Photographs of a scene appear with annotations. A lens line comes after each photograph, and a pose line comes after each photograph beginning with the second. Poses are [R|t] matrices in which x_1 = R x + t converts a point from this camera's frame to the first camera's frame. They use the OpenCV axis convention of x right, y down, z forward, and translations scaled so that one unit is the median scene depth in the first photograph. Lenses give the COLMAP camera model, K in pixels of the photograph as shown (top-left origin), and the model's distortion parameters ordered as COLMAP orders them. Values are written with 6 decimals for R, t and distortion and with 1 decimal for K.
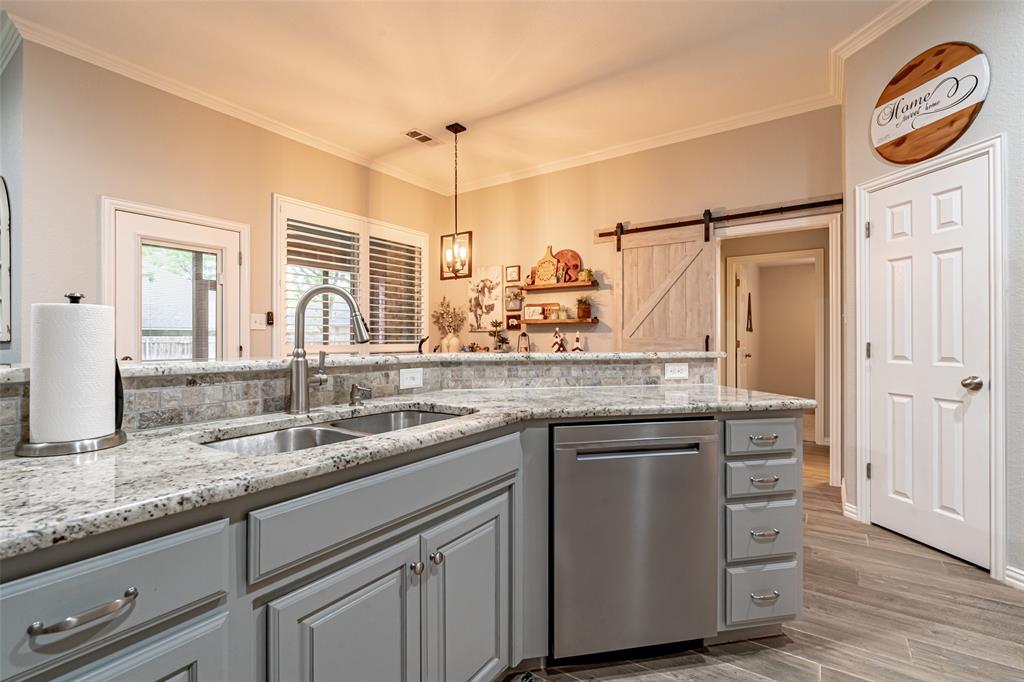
lens RADIAL K [[463.5, 0, 510.4], [0, 463.5, 338.4], [0, 0, 1]] dist [-0.009131, 0.003186]
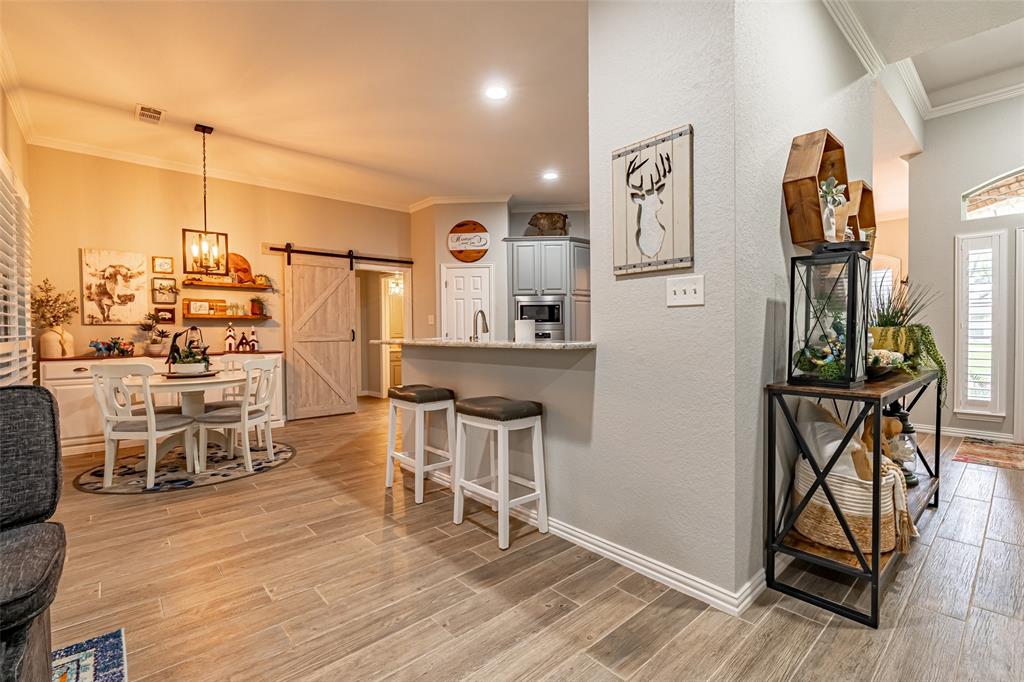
lens RADIAL K [[463.5, 0, 503.4], [0, 463.5, 339.5], [0, 0, 1]] dist [-0.009131, 0.003186]
pose [[0.247263, -0.016547, 0.968807, -0.956768], [0.005588, 0.999862, 0.015651, 0.005126], [-0.968932, 0.001544, 0.247322, 0.099144]]
